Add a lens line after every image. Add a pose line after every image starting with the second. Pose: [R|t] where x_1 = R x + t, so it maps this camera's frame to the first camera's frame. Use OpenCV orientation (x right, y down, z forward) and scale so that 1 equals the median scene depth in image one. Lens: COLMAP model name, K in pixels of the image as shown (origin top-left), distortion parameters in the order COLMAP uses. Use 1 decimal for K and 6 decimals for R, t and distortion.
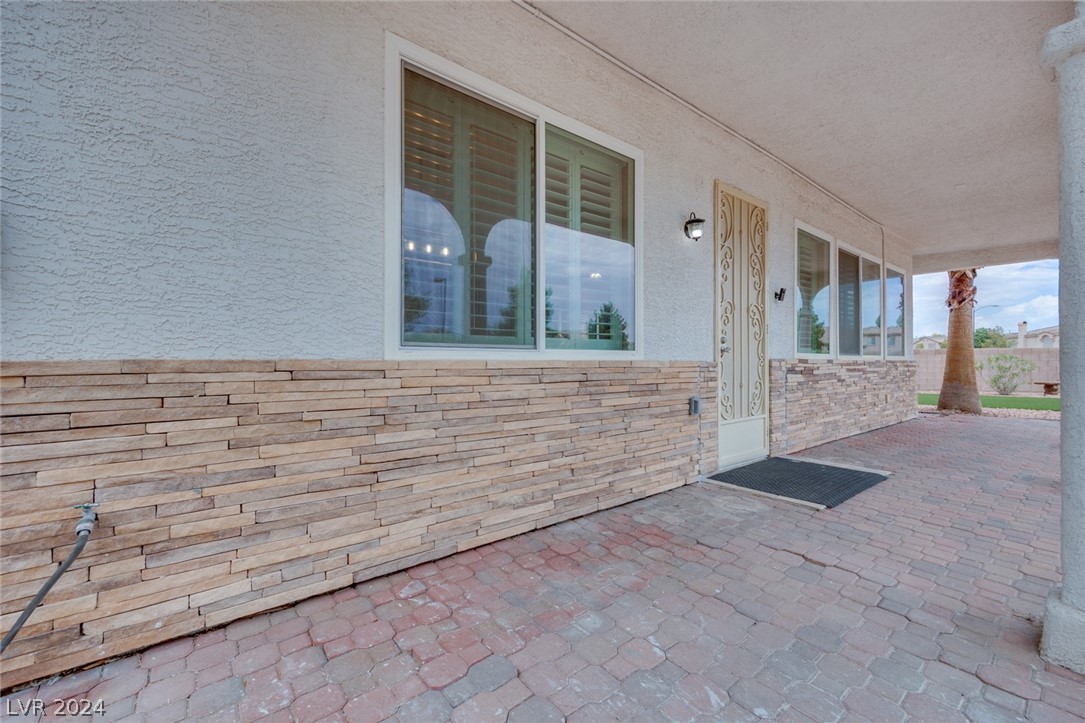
lens RADIAL K [[455.6, 0, 542.5], [0, 455.6, 361.5], [0, 0, 1]] dist [0.000498, -0.000061]
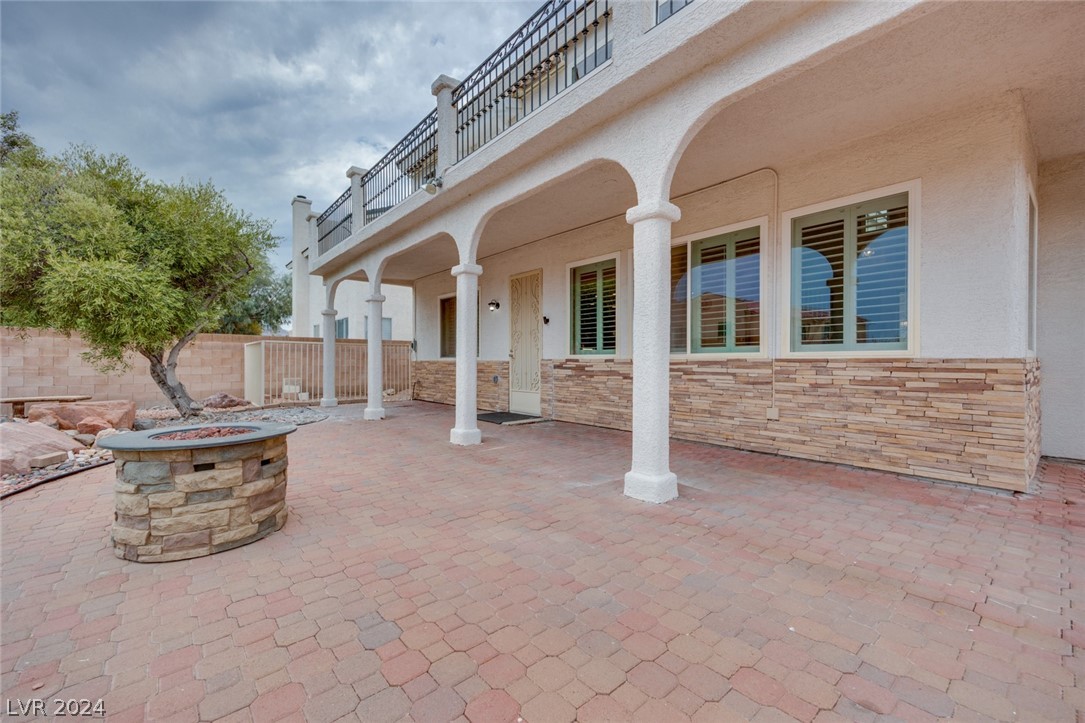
lens RADIAL K [[455.6, 0, 542.5], [0, 455.6, 361.5], [0, 0, 1]] dist [0.000498, -0.000061]
pose [[0.007404, 0.000745, -0.999972, 2.175155], [0.000788, 0.999999, 0.000751, 0.001305], [0.999972, -0.000794, 0.007403, 0.976532]]
